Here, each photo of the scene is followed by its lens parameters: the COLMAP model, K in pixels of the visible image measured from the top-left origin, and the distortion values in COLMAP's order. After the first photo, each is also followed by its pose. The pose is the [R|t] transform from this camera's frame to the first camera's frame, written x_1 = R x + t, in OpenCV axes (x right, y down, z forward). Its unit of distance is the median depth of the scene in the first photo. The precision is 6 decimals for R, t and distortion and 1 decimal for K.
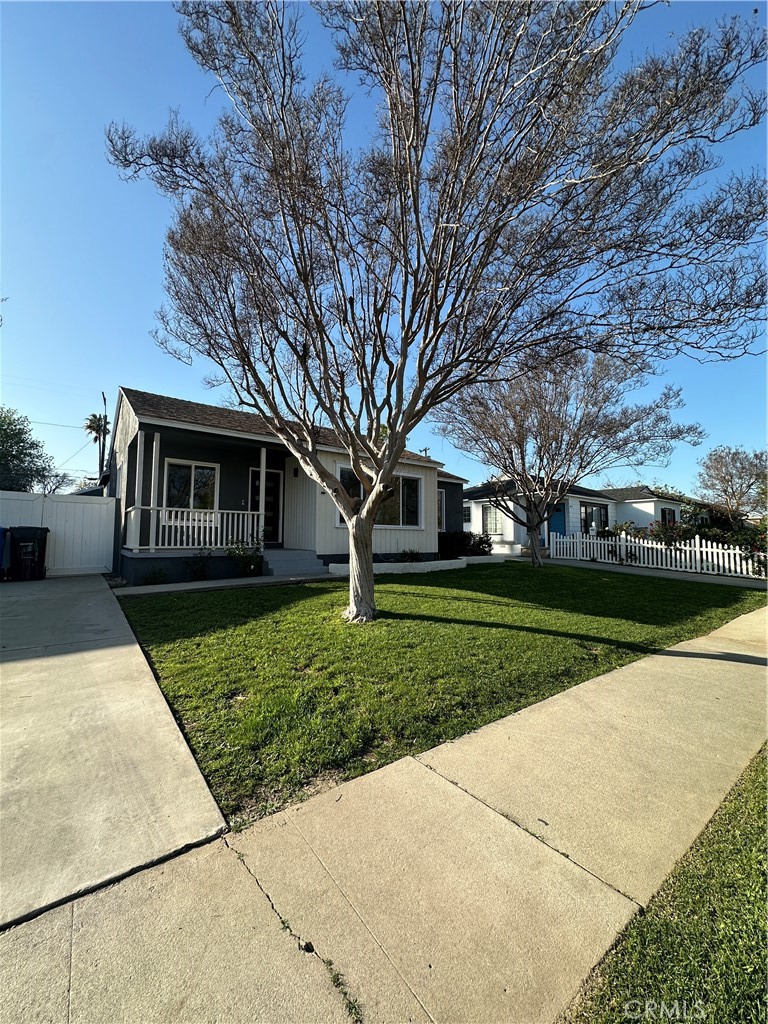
lens RADIAL K [[404.9, 0, 381.8], [0, 404.9, 513.6], [0, 0, 1]] dist [-0.004855, 0.000831]
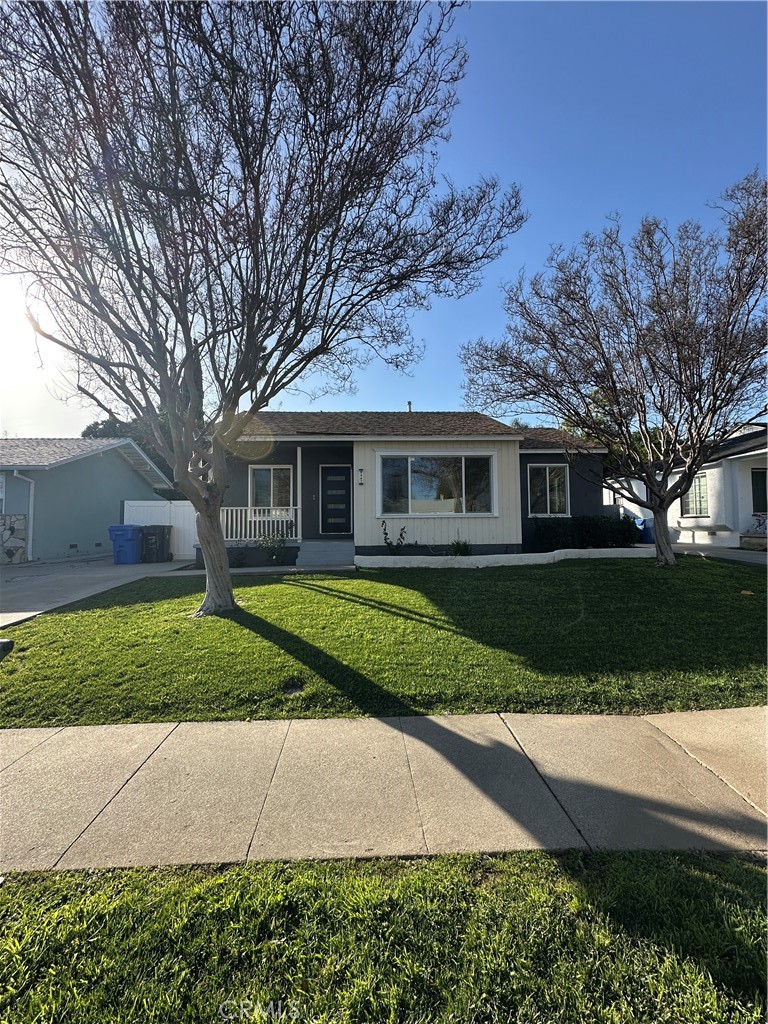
lens RADIAL K [[404.9, 0, 385.3], [0, 404.9, 509.2], [0, 0, 1]] dist [-0.004855, 0.000831]
pose [[0.827560, -0.039128, -0.560012, 1.005446], [0.052257, 0.998606, 0.007451, 0.015180], [0.558940, -0.035430, 0.828451, 0.467857]]
